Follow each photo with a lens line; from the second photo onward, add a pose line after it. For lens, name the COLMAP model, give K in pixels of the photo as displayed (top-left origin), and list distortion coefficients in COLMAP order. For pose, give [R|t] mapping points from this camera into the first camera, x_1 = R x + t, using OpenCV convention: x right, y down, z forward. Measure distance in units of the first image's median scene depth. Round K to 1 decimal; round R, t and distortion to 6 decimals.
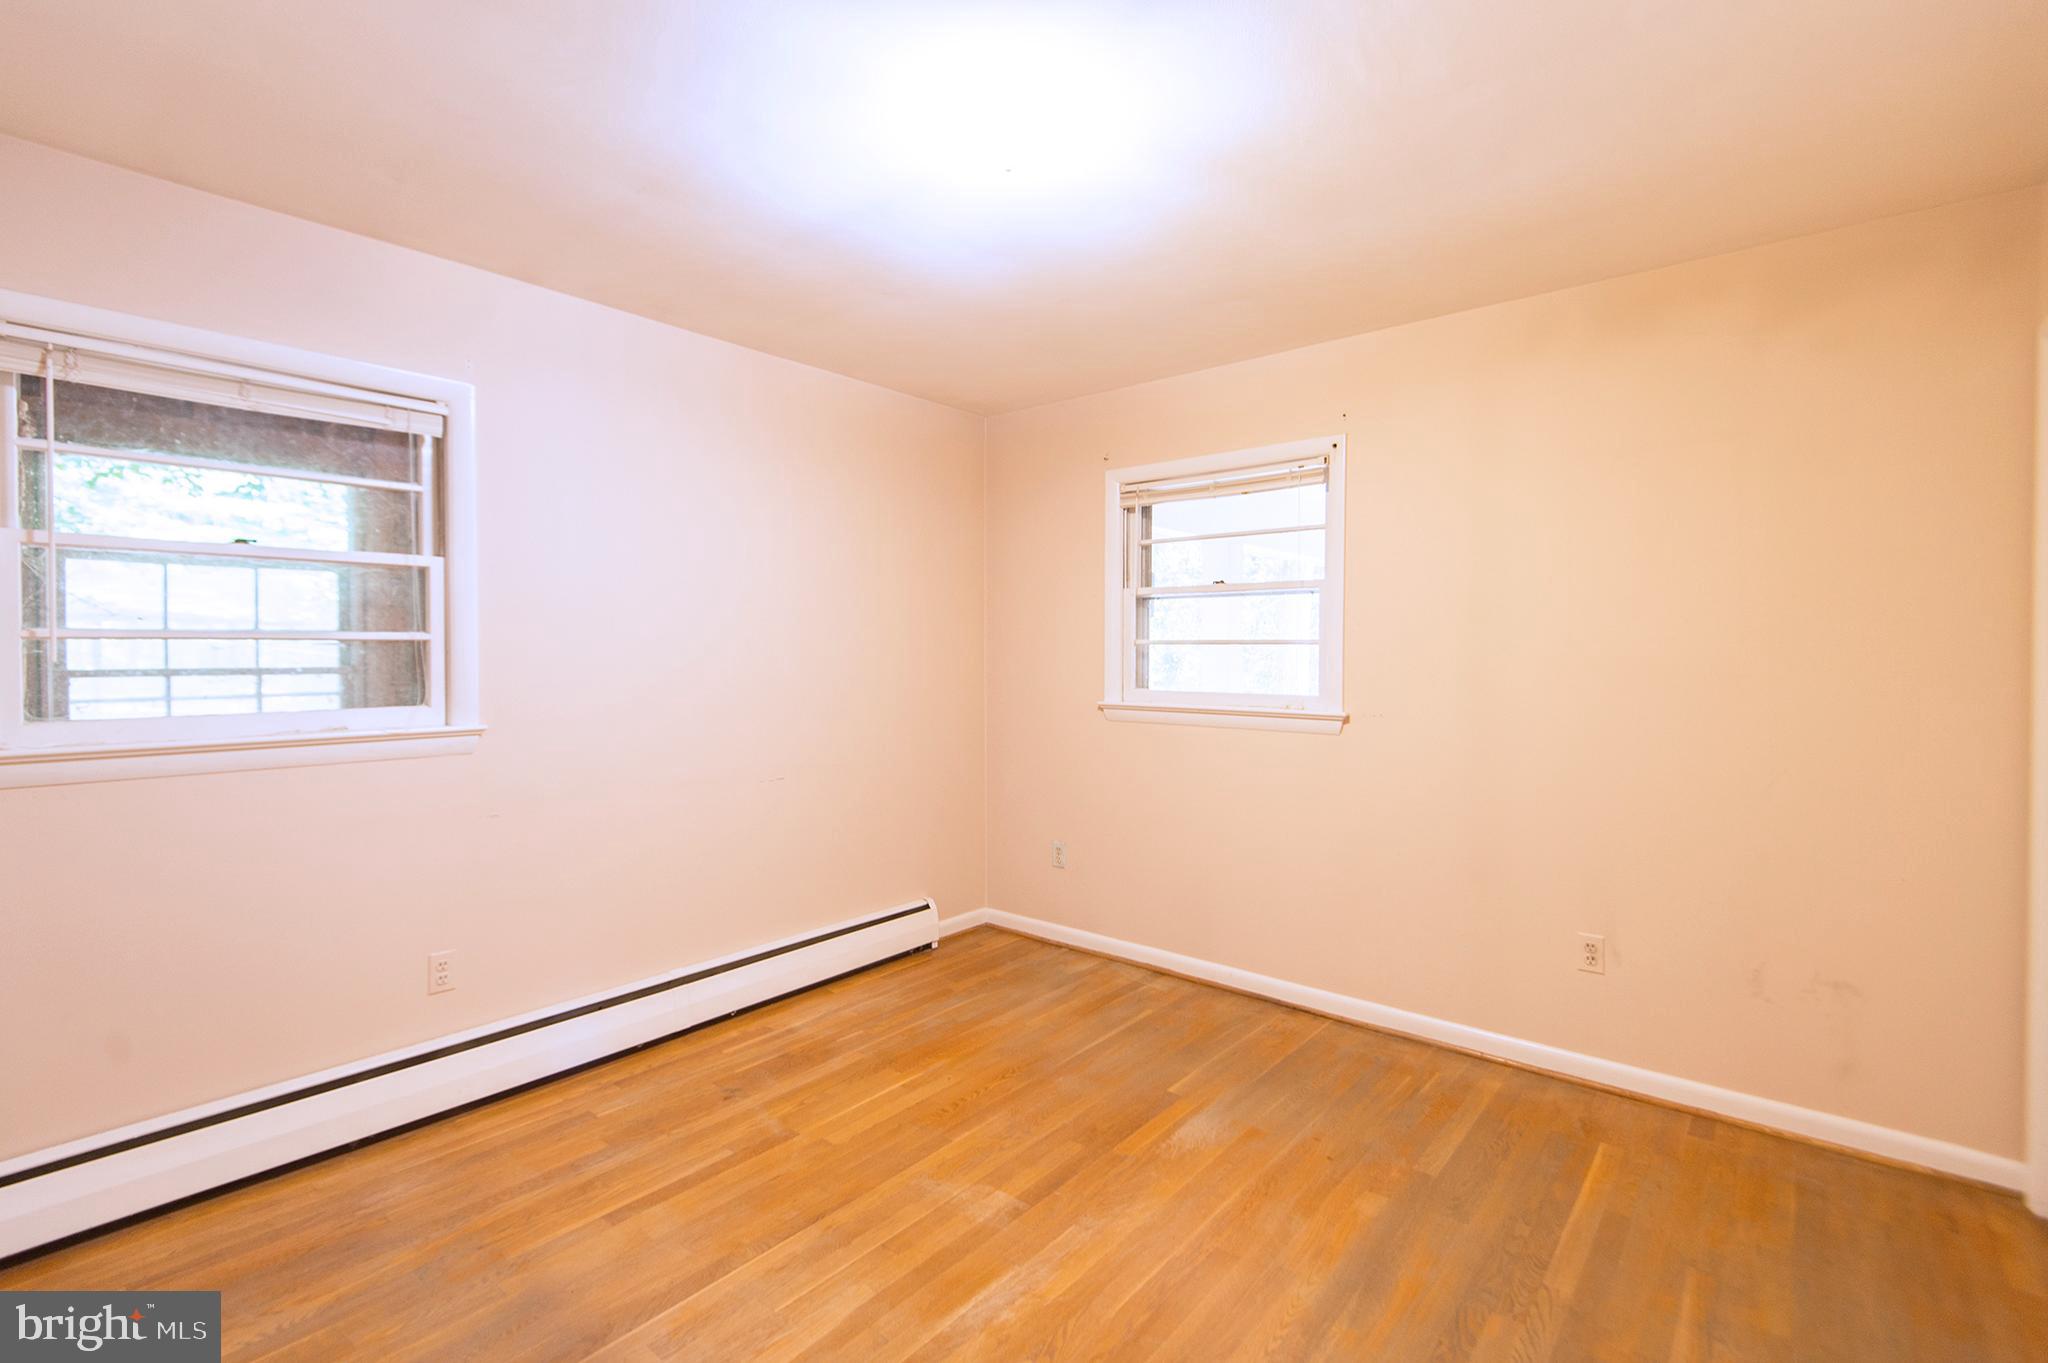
lens RADIAL K [[926.2, 0, 1022.4], [0, 926.2, 671.7], [0, 0, 1]] dist [0.028703, -0.007504]
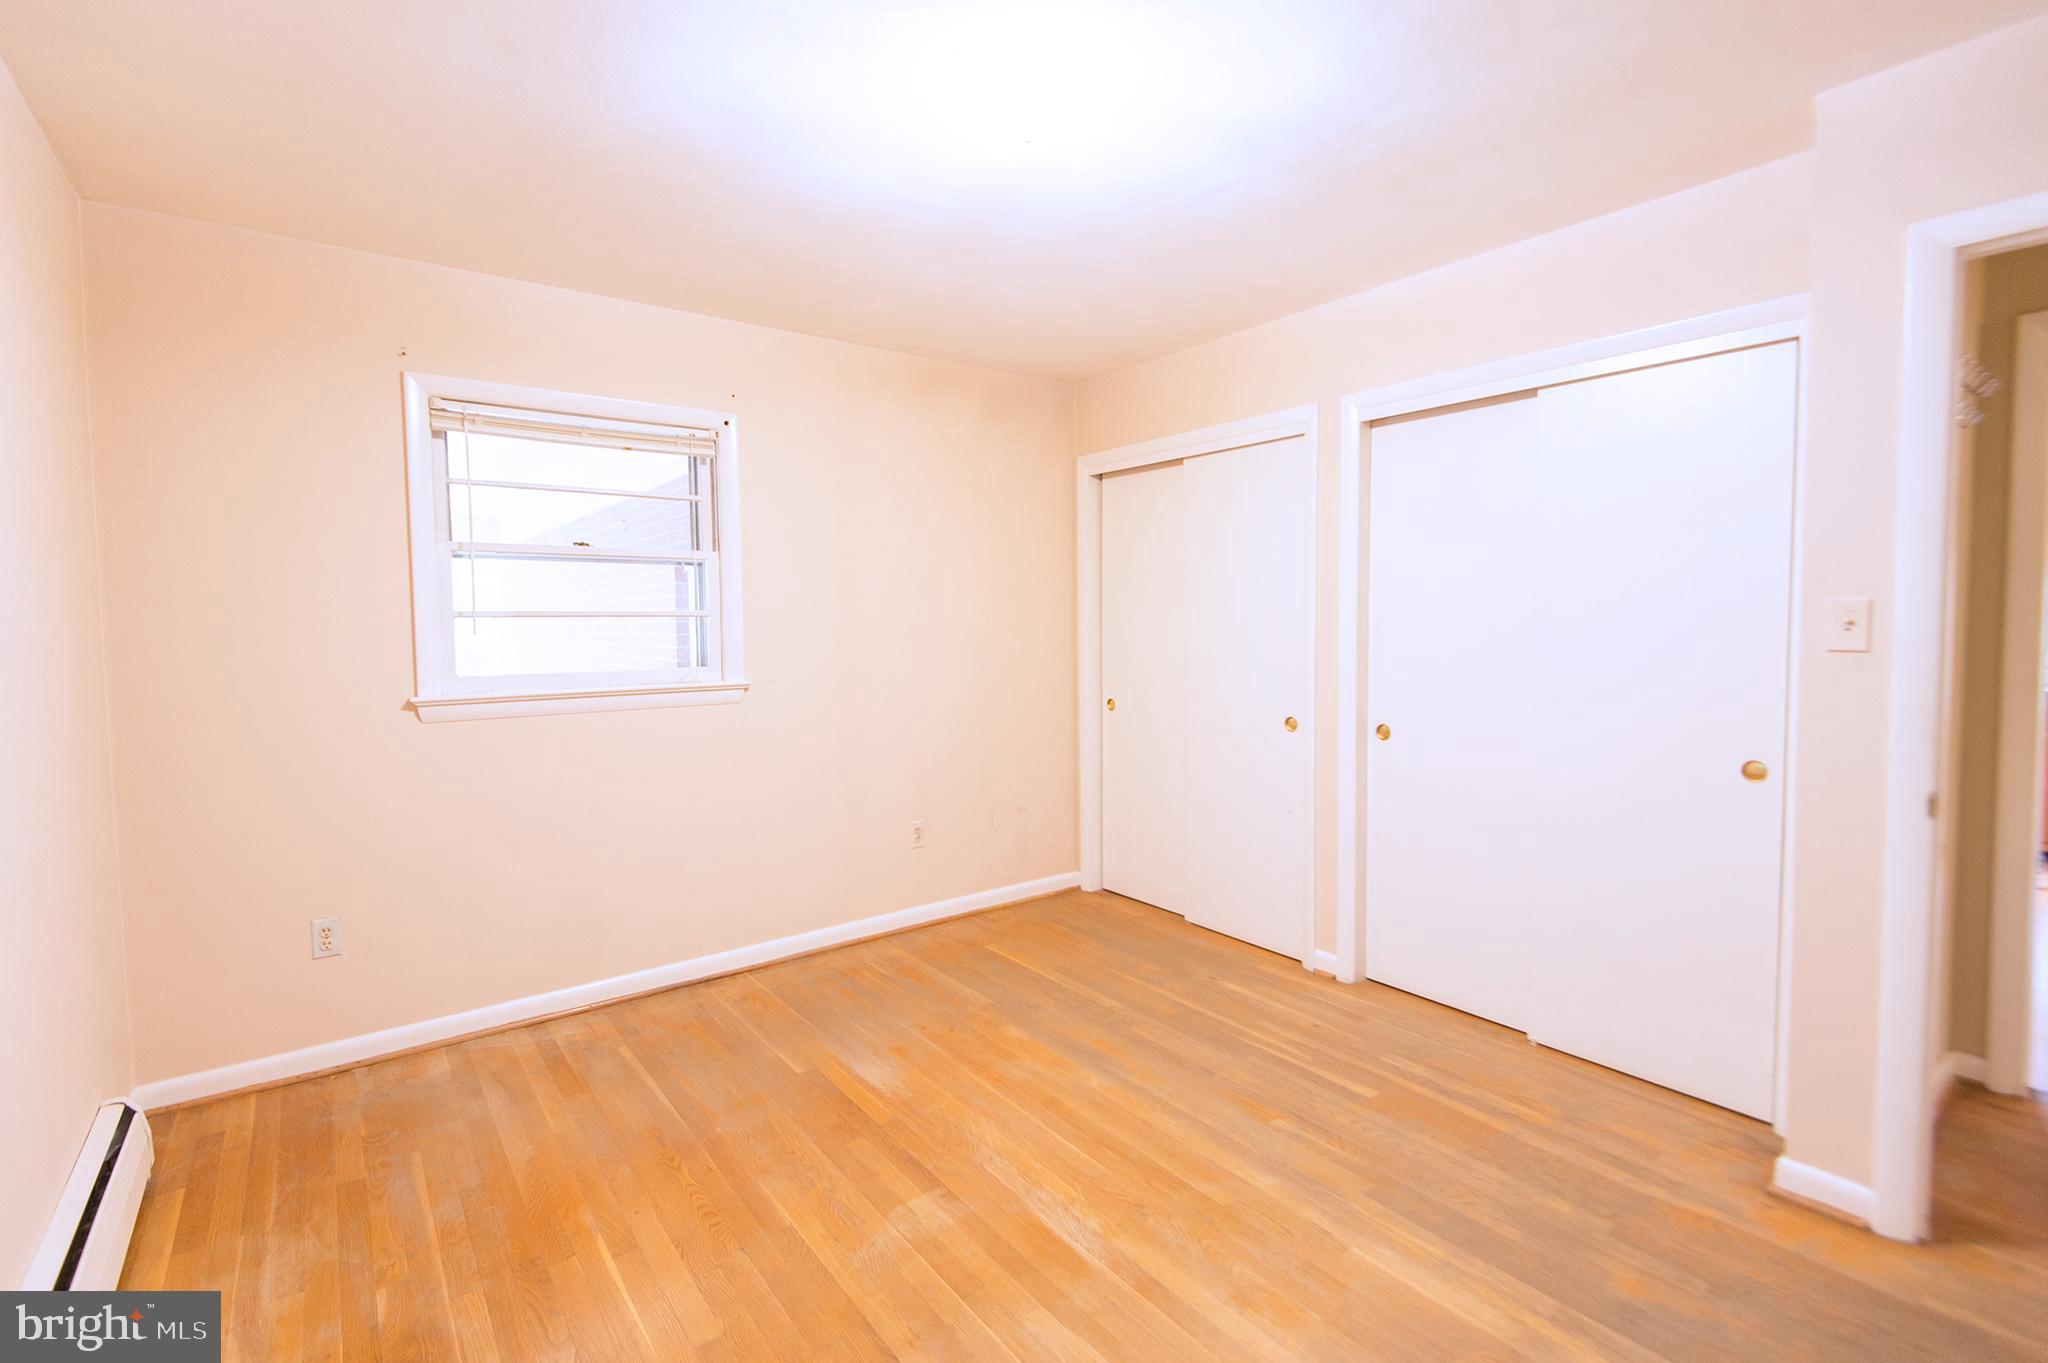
lens RADIAL K [[926.2, 0, 994.5], [0, 926.2, 665.8], [0, 0, 1]] dist [0.028703, -0.007504]
pose [[0.241748, -0.054828, 0.968789, -0.748607], [0.037030, 0.998196, 0.047252, -0.014297], [-0.969632, 0.024451, 0.243342, 0.580280]]
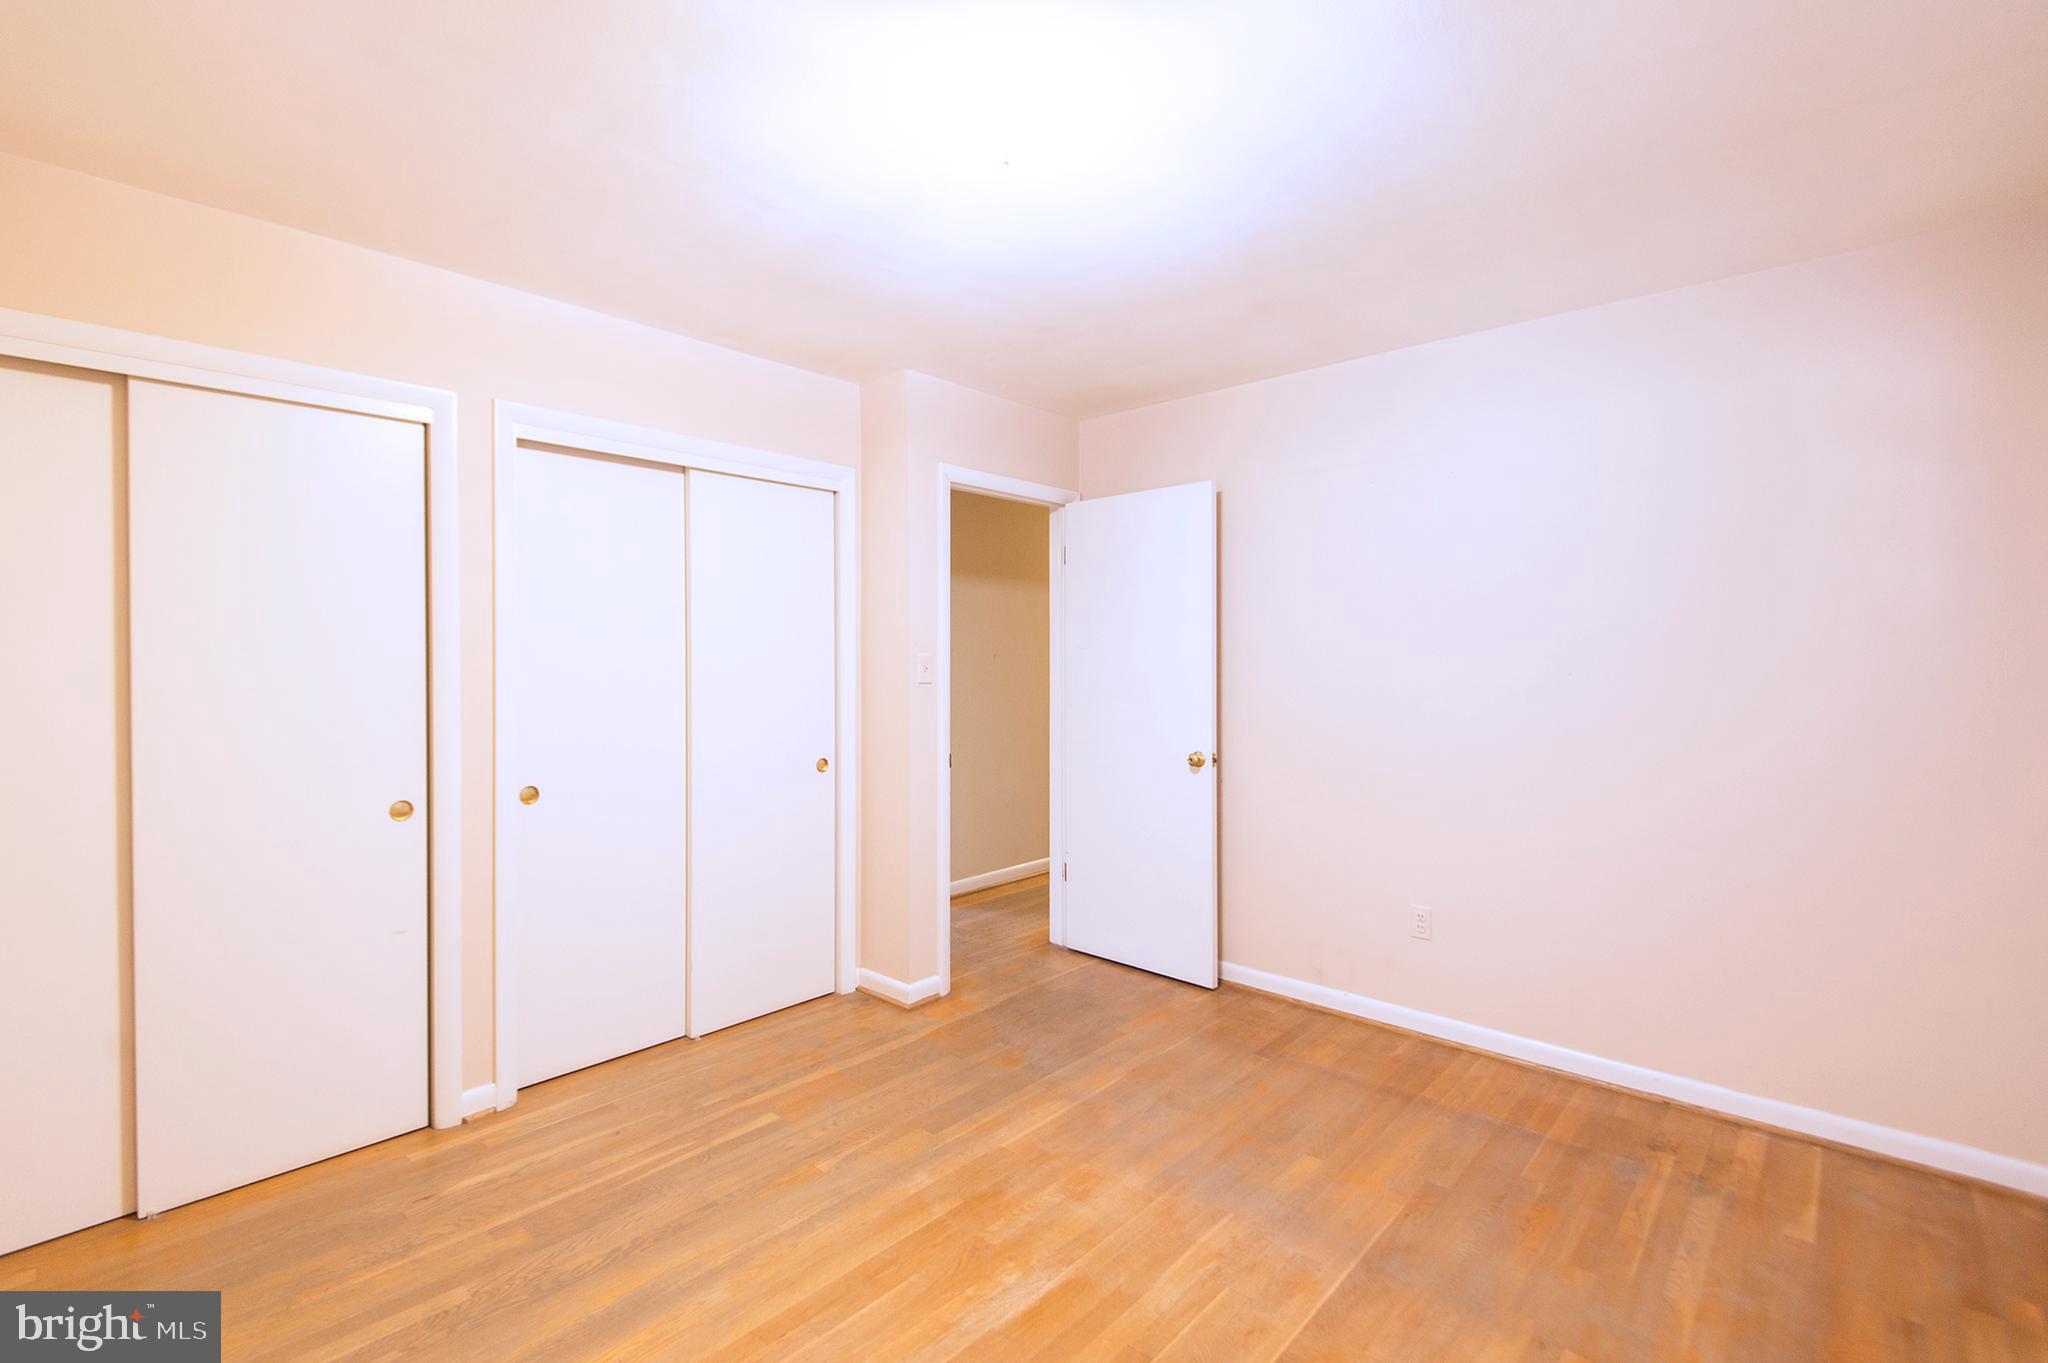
lens RADIAL K [[926.2, 0, 1019.8], [0, 926.2, 660.5], [0, 0, 1]] dist [0.028703, -0.007504]
pose [[-0.999016, -0.003450, 0.044224, -0.051498], [-0.002056, 0.999501, 0.031533, -0.040522], [-0.044310, 0.031412, -0.998524, 1.436600]]
